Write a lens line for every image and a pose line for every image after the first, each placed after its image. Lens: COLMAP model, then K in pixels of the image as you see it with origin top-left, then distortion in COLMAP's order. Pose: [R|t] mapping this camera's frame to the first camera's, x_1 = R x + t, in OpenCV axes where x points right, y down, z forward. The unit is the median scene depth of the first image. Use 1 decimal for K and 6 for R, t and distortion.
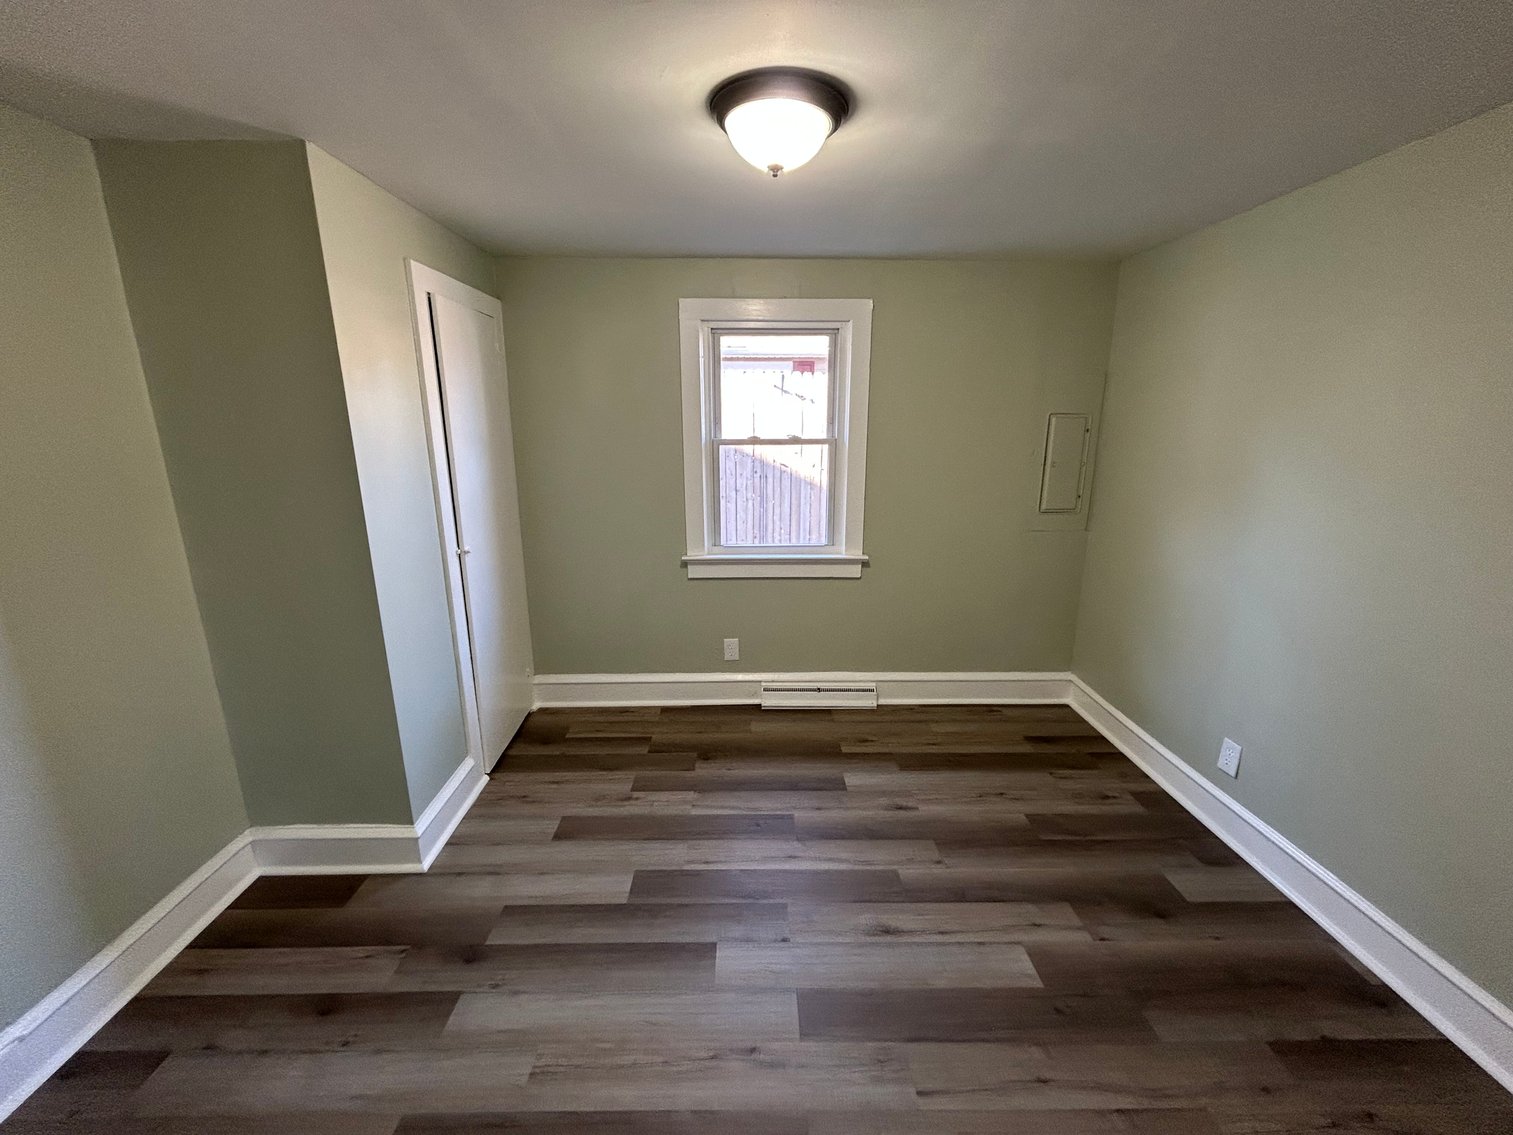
lens RADIAL K [[609.0, 0, 746.9], [0, 609.0, 568.5], [0, 0, 1]] dist [0.000698, 0.000328]
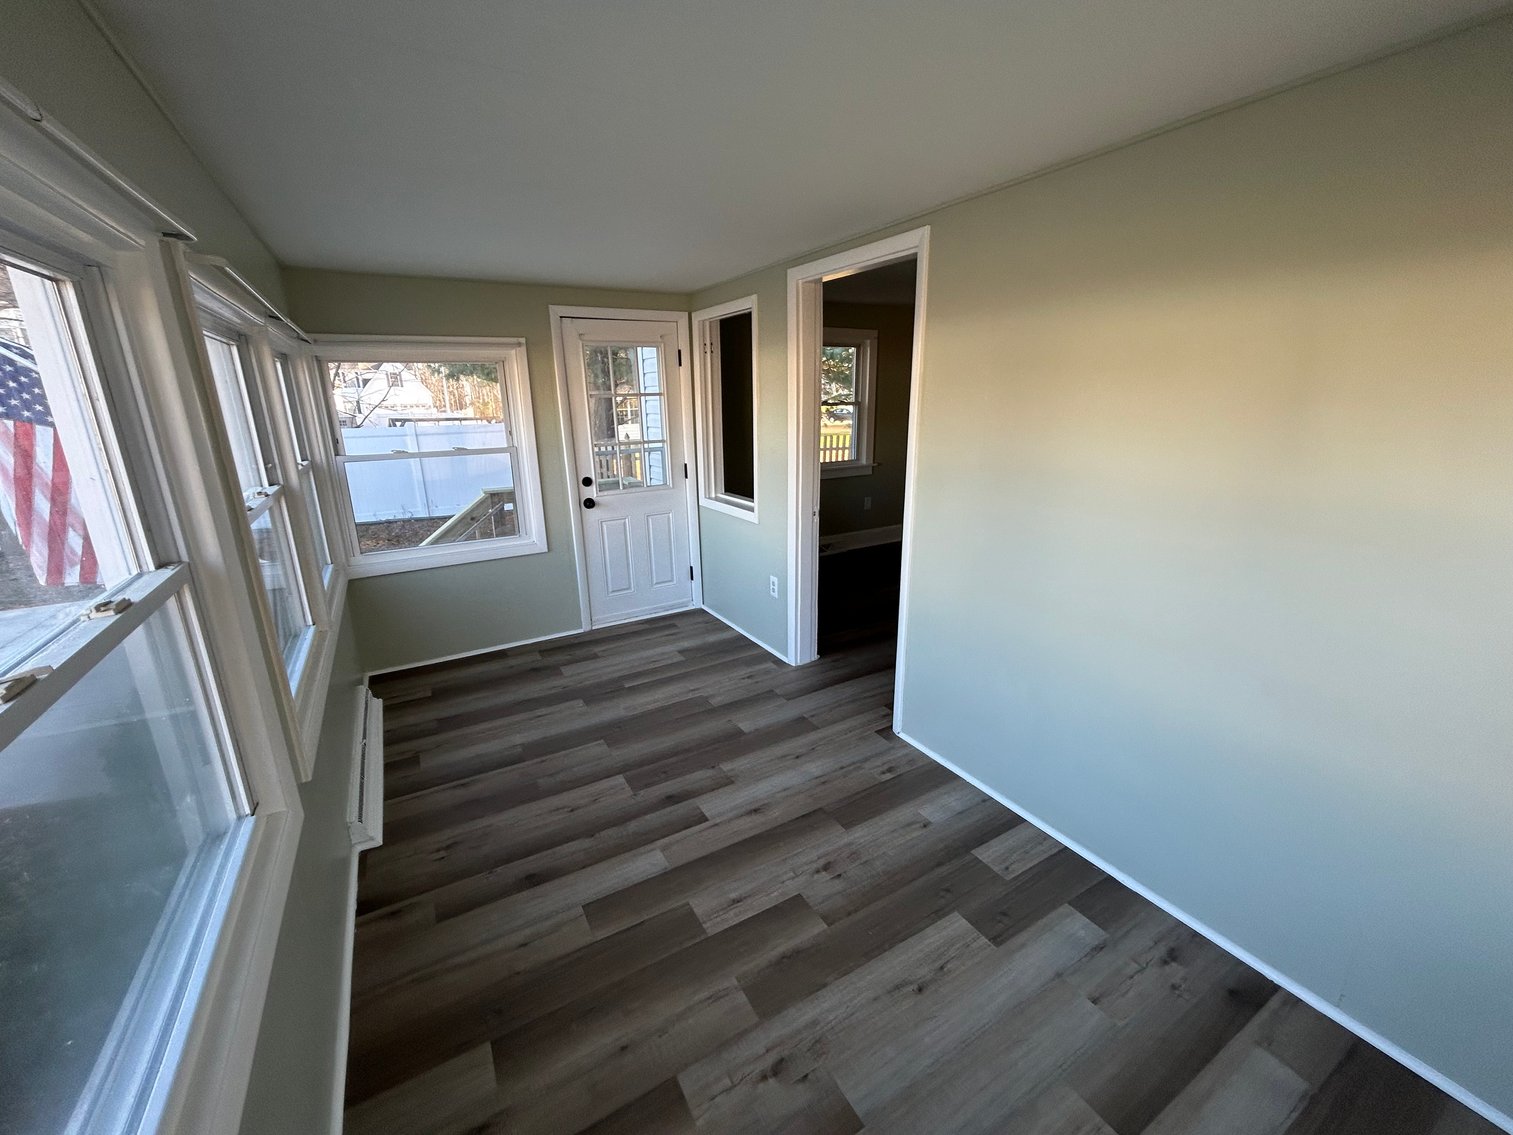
lens RADIAL K [[609.0, 0, 746.9], [0, 609.0, 568.5], [0, 0, 1]] dist [0.000698, 0.000328]
pose [[-0.872843, 0.148057, -0.465000, 0.698024], [-0.098964, 0.879363, 0.465754, -0.338438], [0.477862, 0.452549, -0.752893, 1.403781]]
